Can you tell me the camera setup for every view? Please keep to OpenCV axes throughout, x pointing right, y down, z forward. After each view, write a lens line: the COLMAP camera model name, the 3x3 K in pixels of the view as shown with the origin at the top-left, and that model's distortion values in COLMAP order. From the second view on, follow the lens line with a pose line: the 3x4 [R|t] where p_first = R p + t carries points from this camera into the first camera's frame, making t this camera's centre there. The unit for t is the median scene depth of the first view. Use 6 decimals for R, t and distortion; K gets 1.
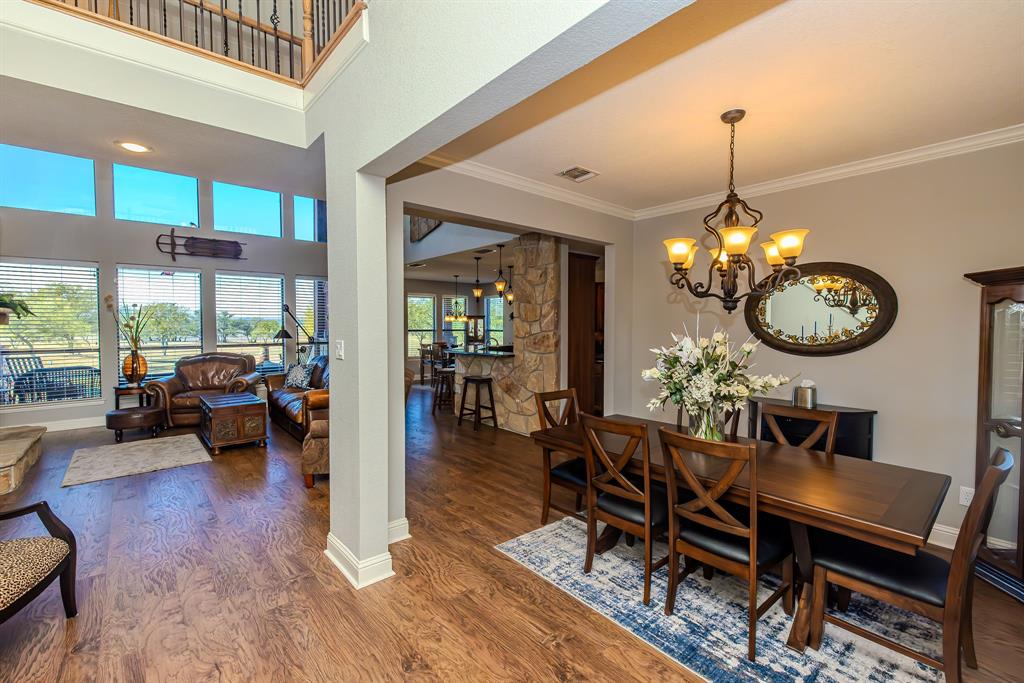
lens RADIAL K [[434.8, 0, 512.4], [0, 434.8, 338.4], [0, 0, 1]] dist [-0.001024, 0.000015]
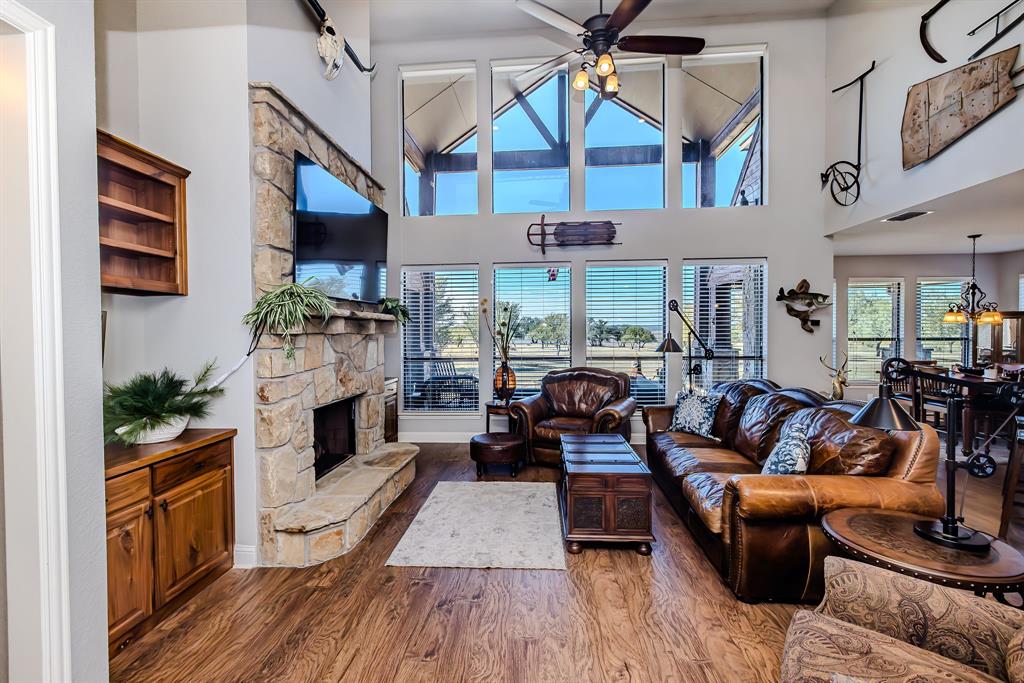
lens RADIAL K [[434.8, 0, 512.4], [0, 434.8, 338.4], [0, 0, 1]] dist [-0.001024, 0.000015]
pose [[0.707099, 0.007492, -0.707075, -0.236058], [-0.016618, 0.999844, -0.006024, -0.012387], [0.706919, 0.016009, 0.707113, 0.376892]]
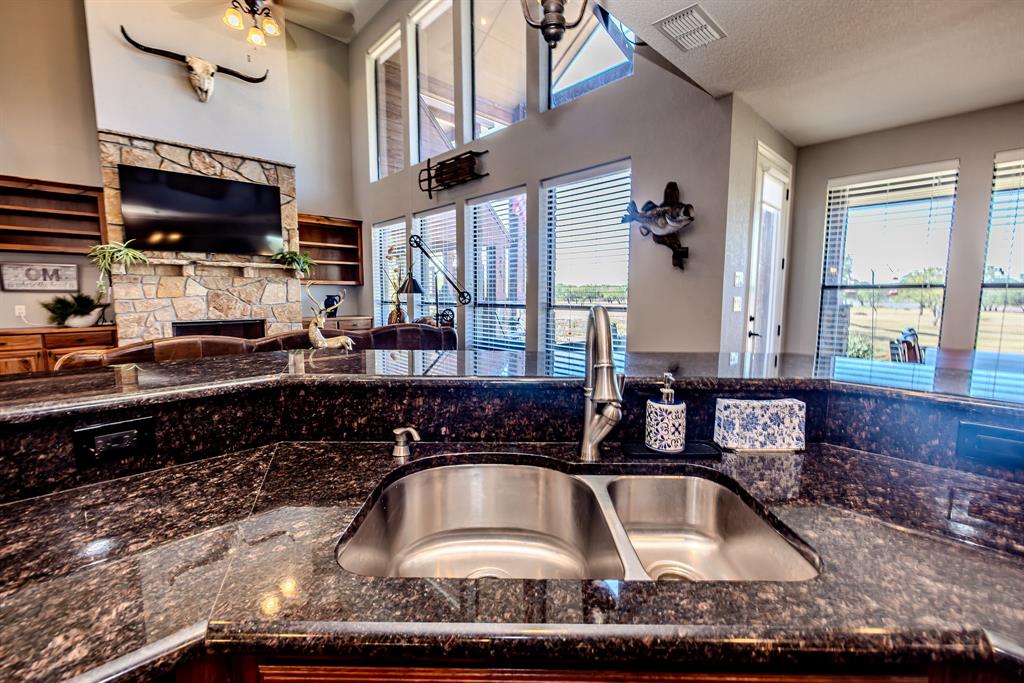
lens RADIAL K [[434.8, 0, 512.4], [0, 434.8, 338.4], [0, 0, 1]] dist [-0.001024, 0.000015]
pose [[0.048459, 0.102441, -0.993558, 0.075340], [-0.030440, 0.994416, 0.101045, -0.003340], [0.998361, 0.025347, 0.051307, 1.121053]]
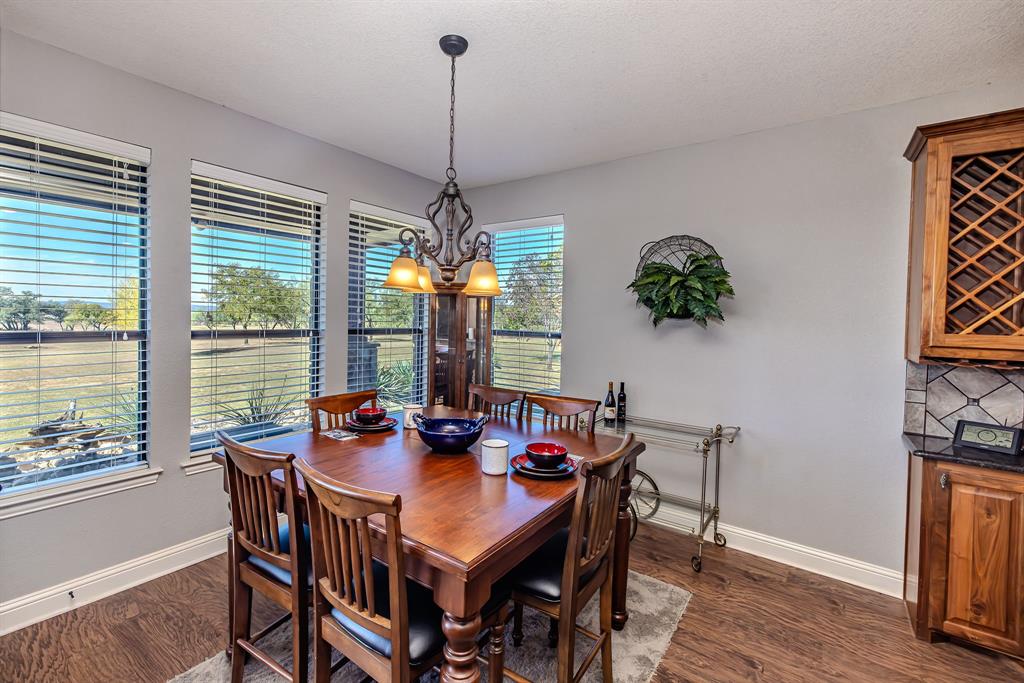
lens RADIAL K [[443.9, 0, 484.3], [0, 443.9, 325.3], [0, 0, 1]] dist [-0.000097, 0.000054]
pose [[0.980817, 0.015516, 0.194315, -0.235060], [-0.013509, 0.999841, -0.011651, -0.037240], [-0.194465, 0.008802, 0.980870, 1.274694]]
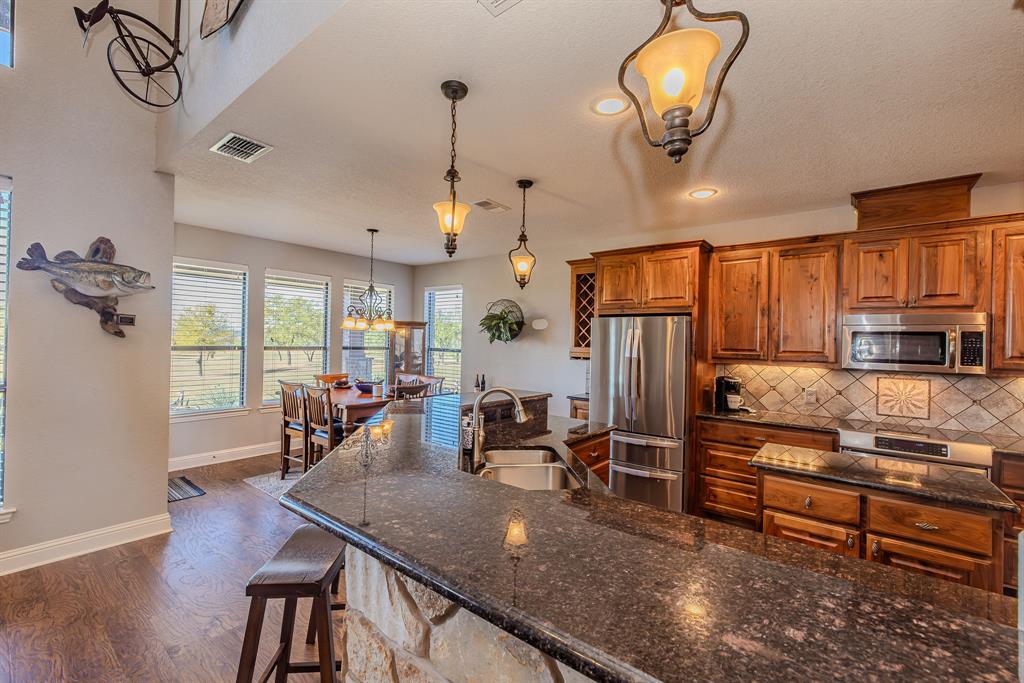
lens RADIAL K [[428.9, 0, 506.3], [0, 428.9, 340.5], [0, 0, 1]] dist [-0.000456, 0.000067]
pose [[0.985162, 0.020553, 0.170391, -0.102615], [-0.015320, 0.999372, -0.031967, -0.025962], [-0.170941, 0.028882, 0.984858, 0.842777]]
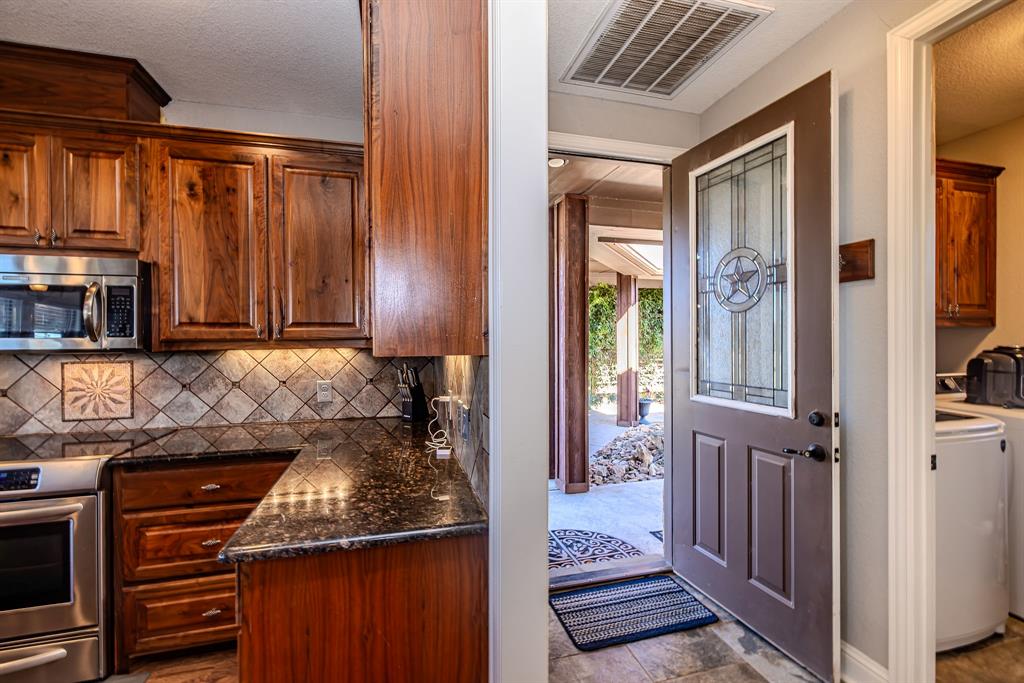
lens RADIAL K [[434.8, 0, 512.4], [0, 434.8, 338.4], [0, 0, 1]] dist [-0.001024, 0.000015]
pose [[0.438727, -0.005912, 0.898601, 0.272334], [0.036010, 0.999291, -0.011007, -0.008069], [-0.897899, 0.037188, 0.438629, 0.819764]]
